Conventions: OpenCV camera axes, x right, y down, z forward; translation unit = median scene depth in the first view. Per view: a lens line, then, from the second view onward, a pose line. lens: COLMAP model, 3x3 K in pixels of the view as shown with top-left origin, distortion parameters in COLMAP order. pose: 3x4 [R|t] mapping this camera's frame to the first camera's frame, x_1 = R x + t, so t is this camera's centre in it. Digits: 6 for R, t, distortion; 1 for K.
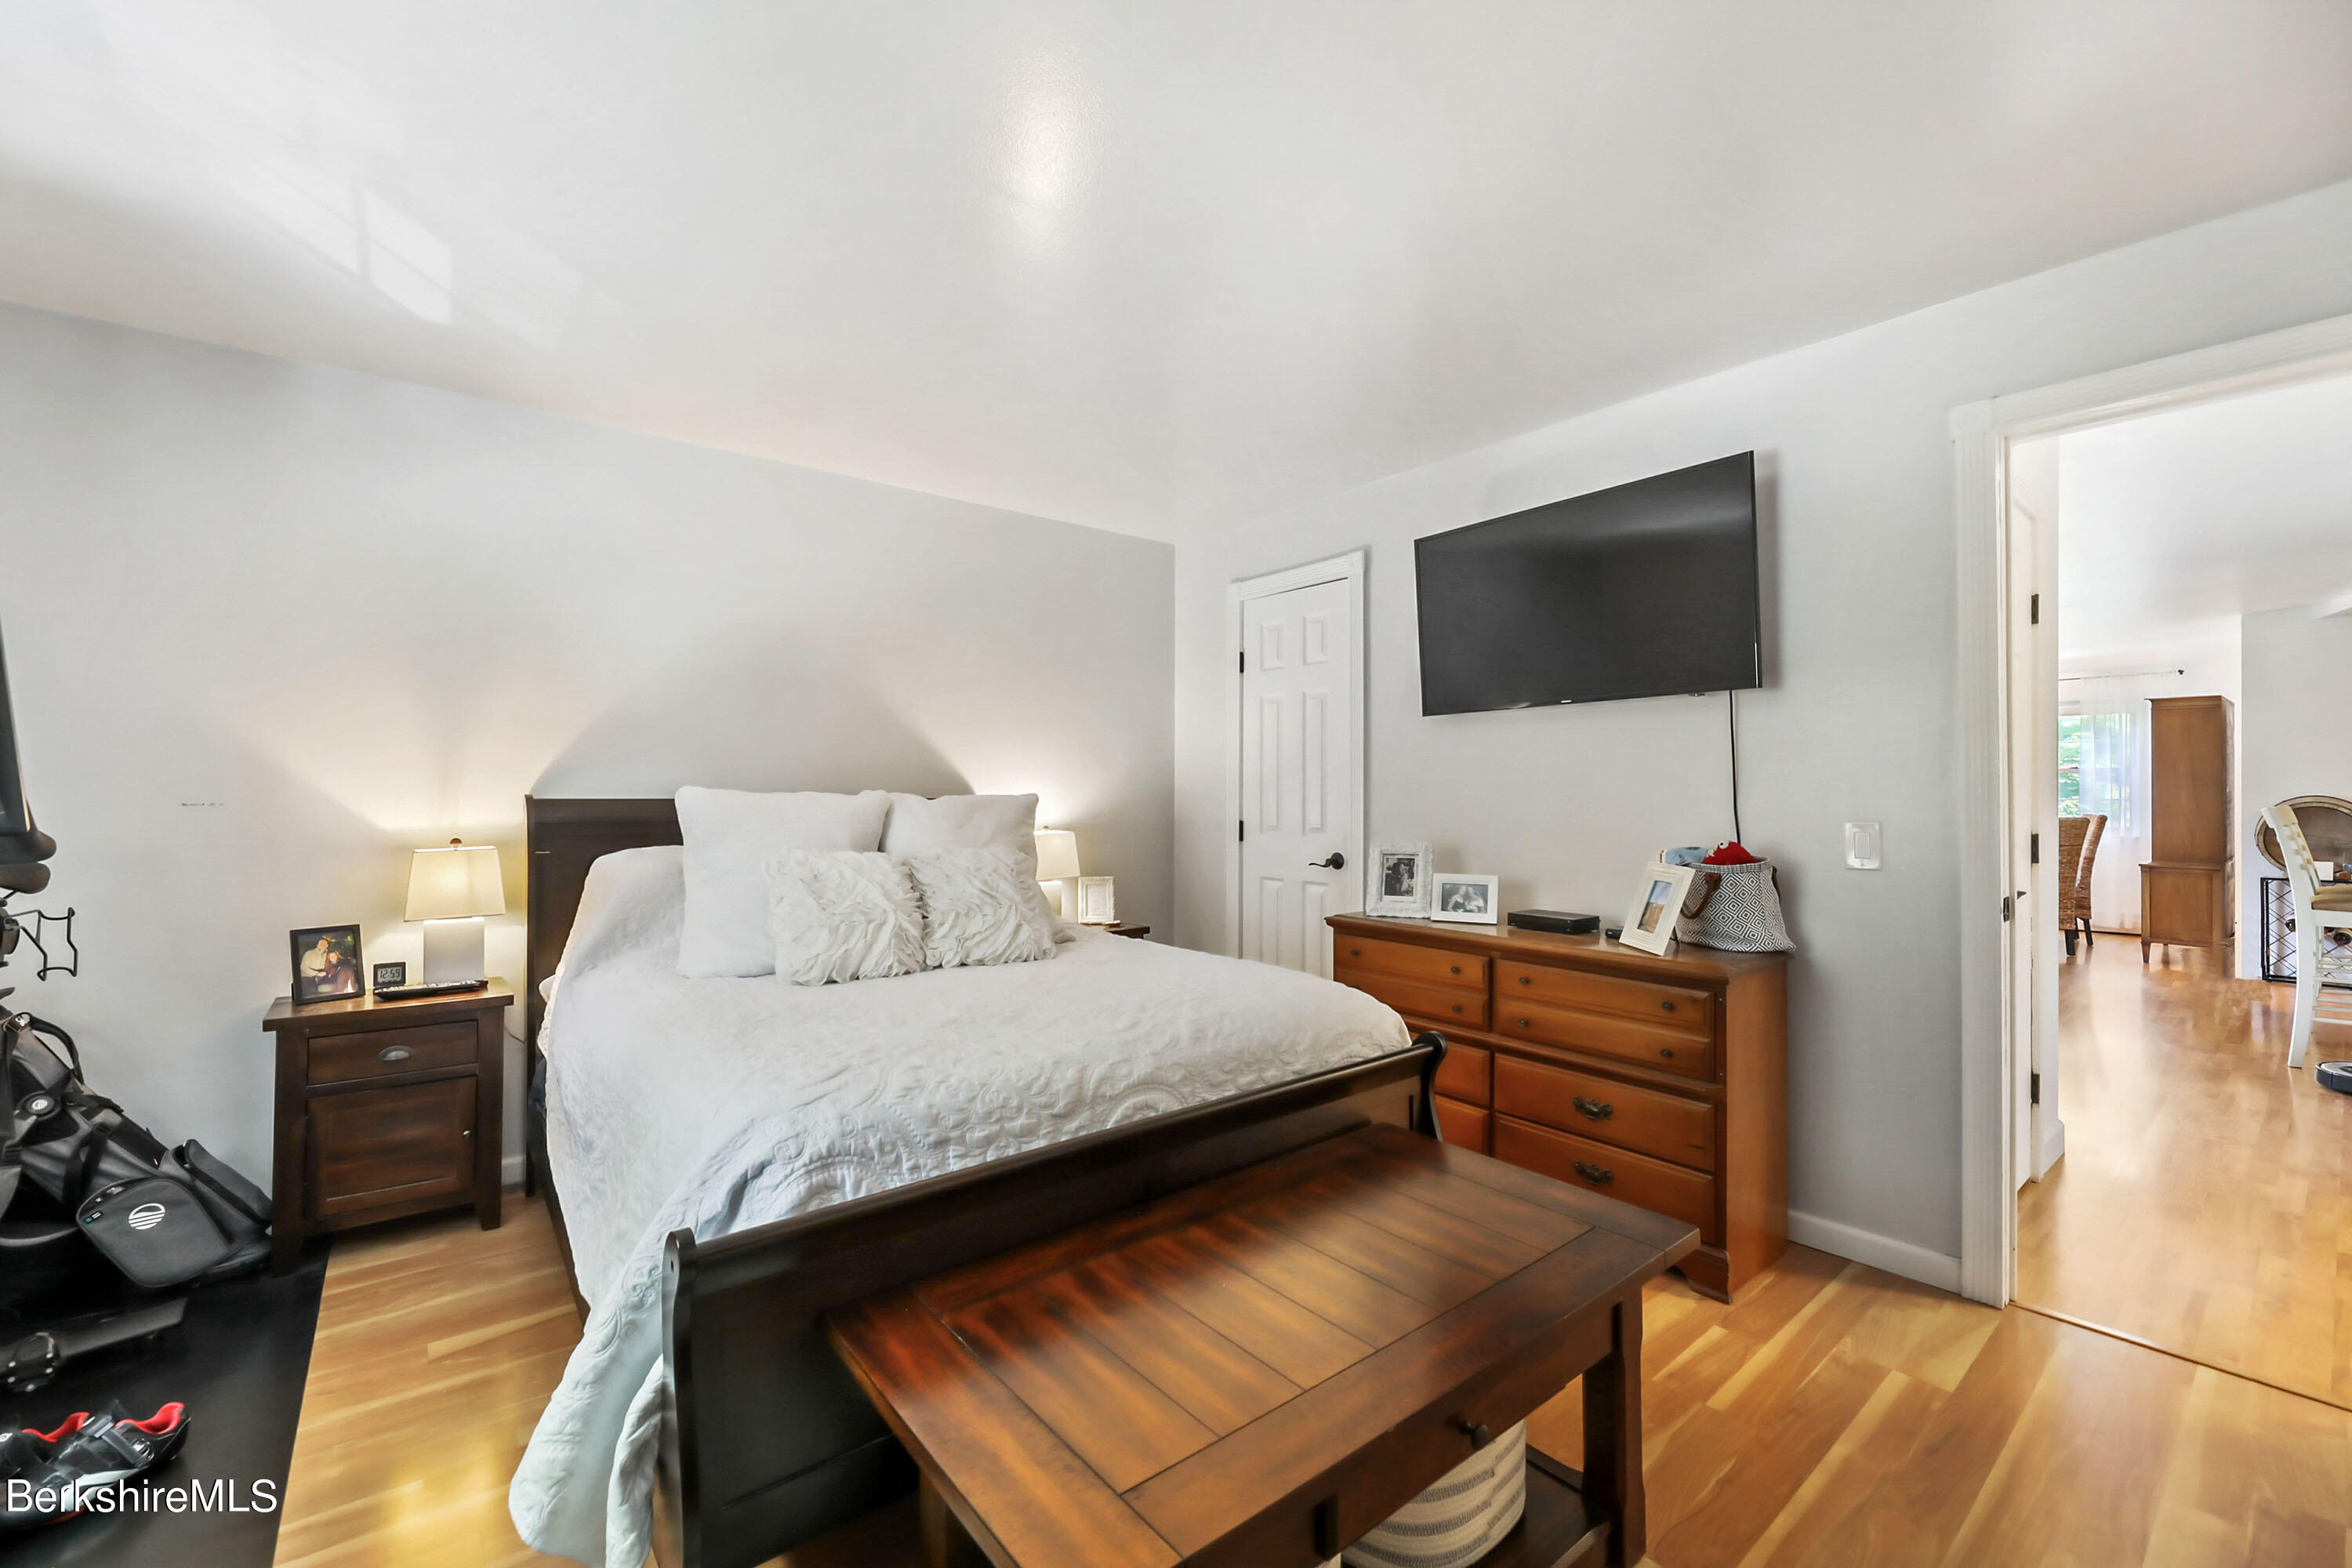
lens RADIAL K [[967.2, 0, 1170.2], [0, 967.2, 788.9], [0, 0, 1]] dist [0.009031, -0.000719]
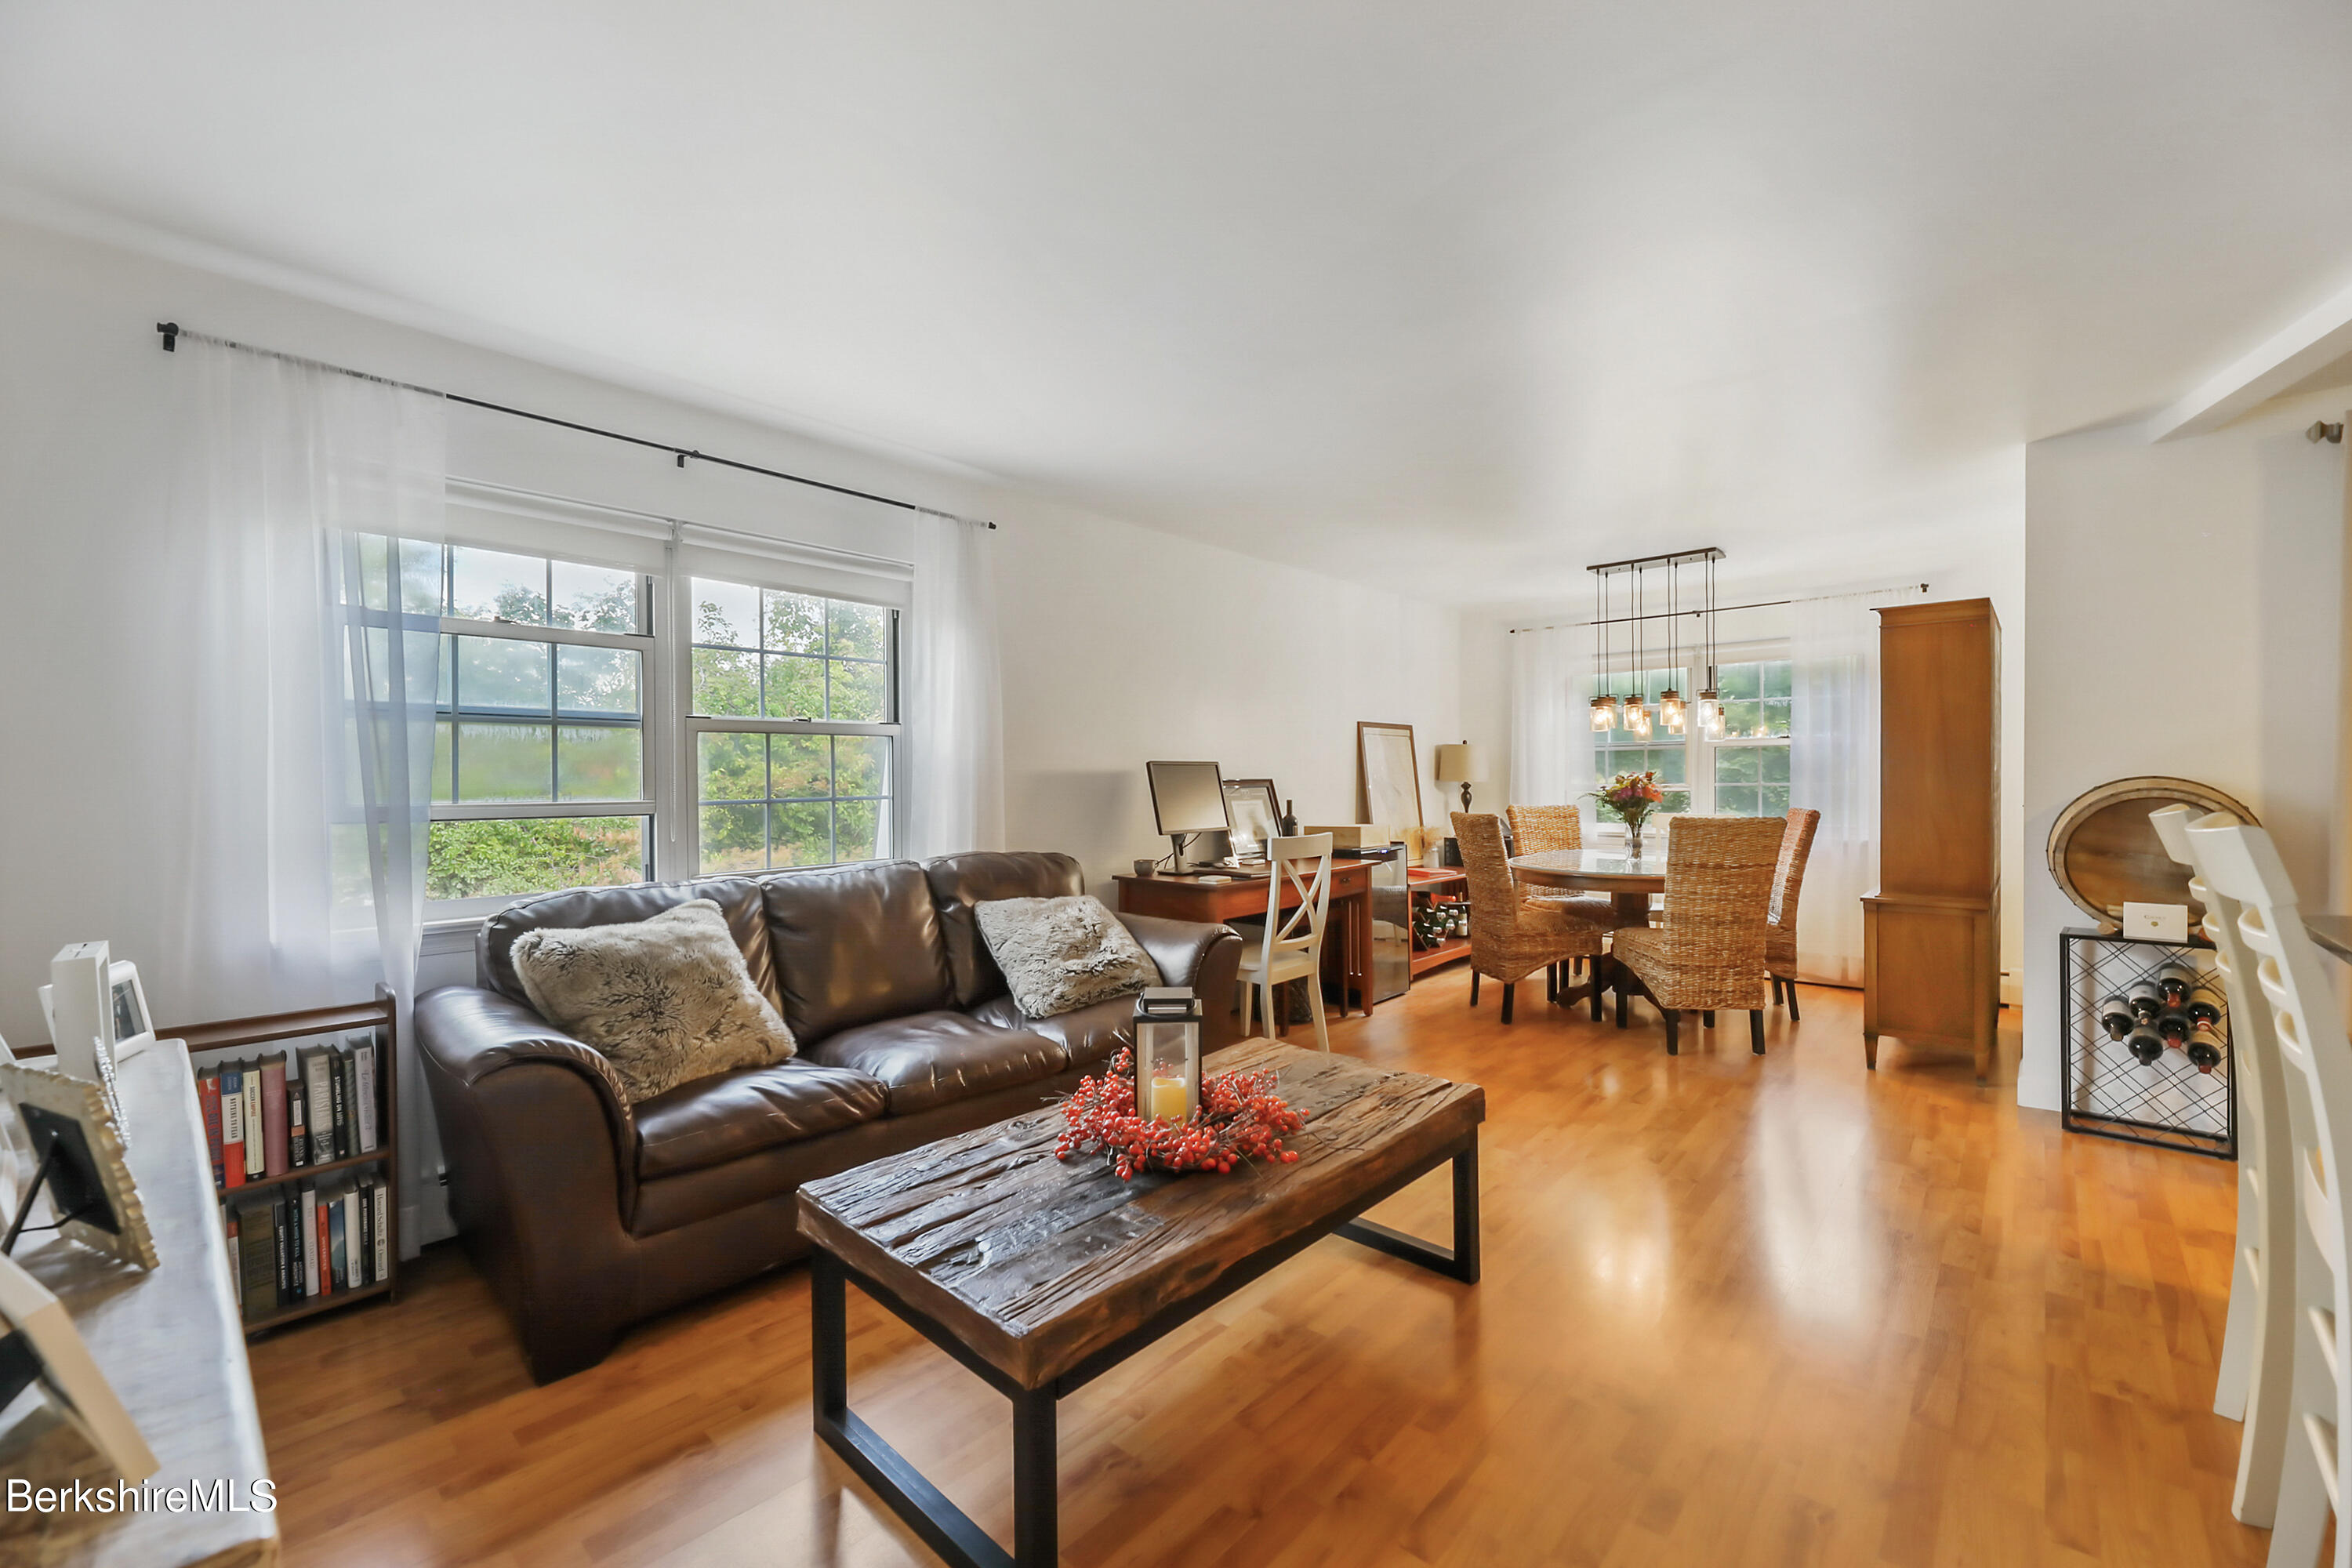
lens RADIAL K [[967.2, 0, 1170.2], [0, 967.2, 788.9], [0, 0, 1]] dist [0.009031, -0.000719]
pose [[0.988918, -0.011389, 0.148023, 0.561669], [0.008611, 0.999775, 0.019397, -0.001441], [-0.148211, -0.017908, 0.988794, 0.549138]]
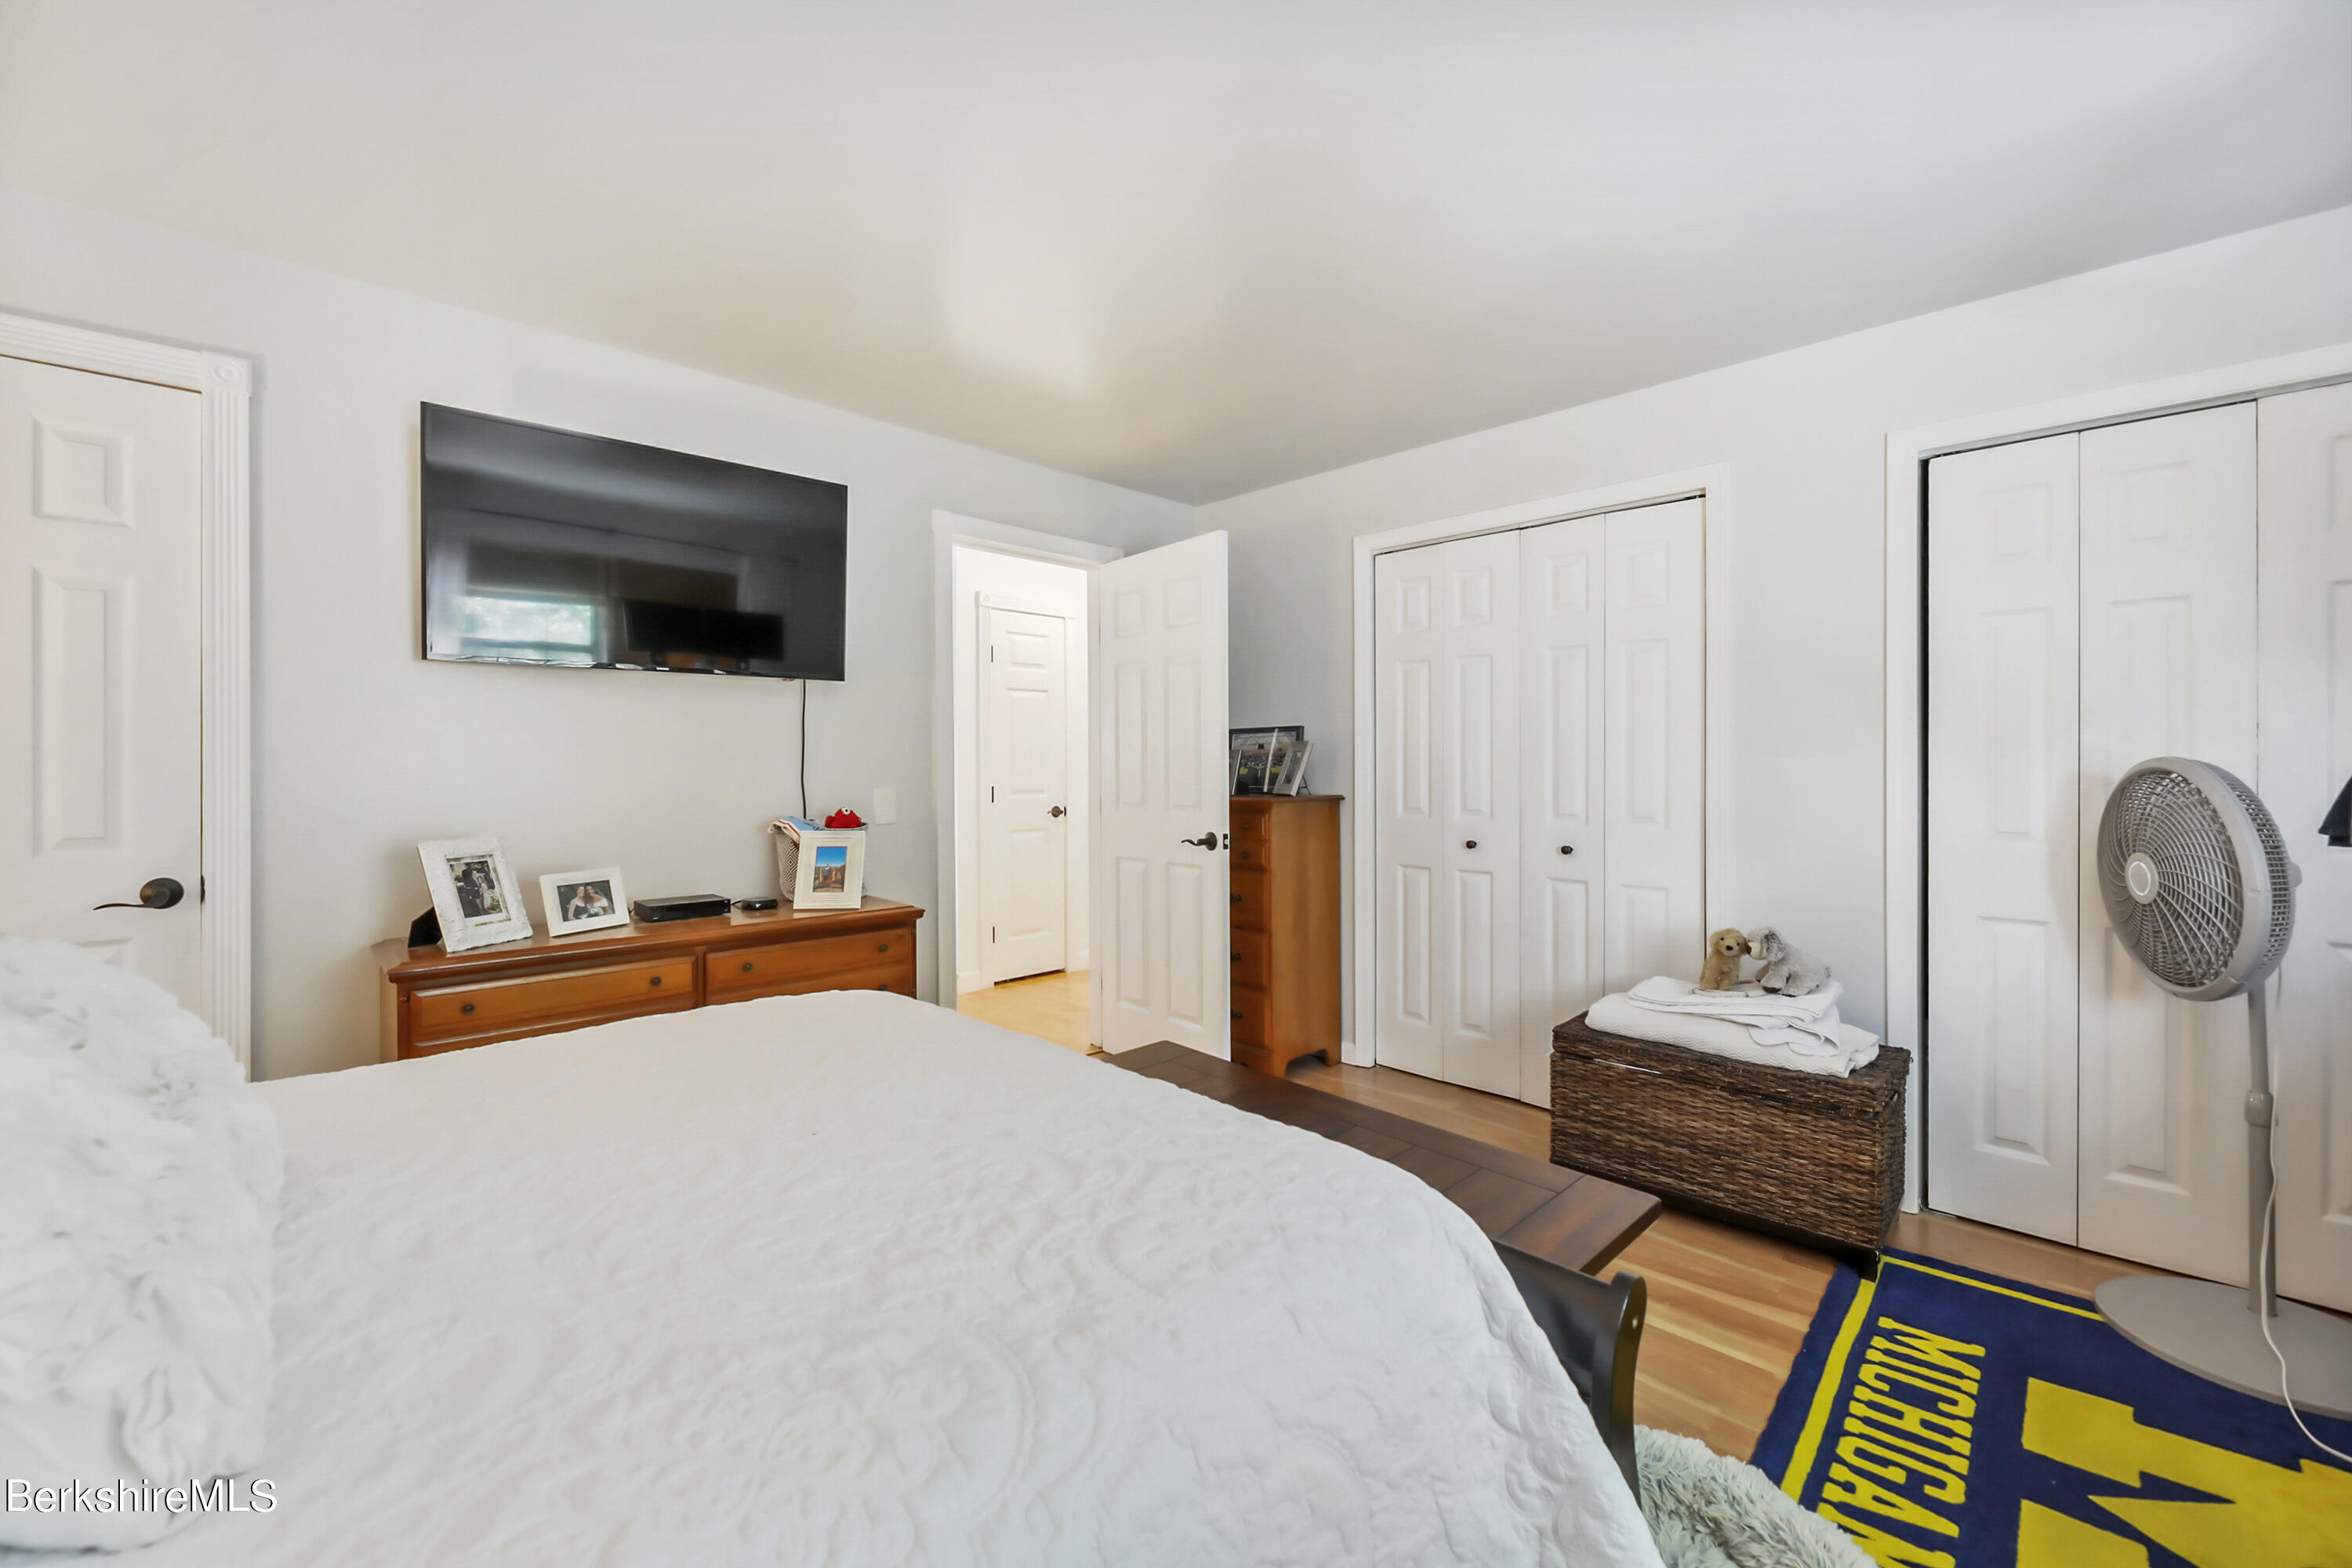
lens RADIAL K [[980.3, 0, 1171.6], [0, 980.3, 767.5], [0, 0, 1]] dist [-0.002535, -0.000054]
pose [[-0.103529, -0.003514, 0.994620, -0.272463], [-0.003798, 0.999988, 0.003137, -0.000743], [-0.994619, -0.003453, -0.103541, 0.297966]]
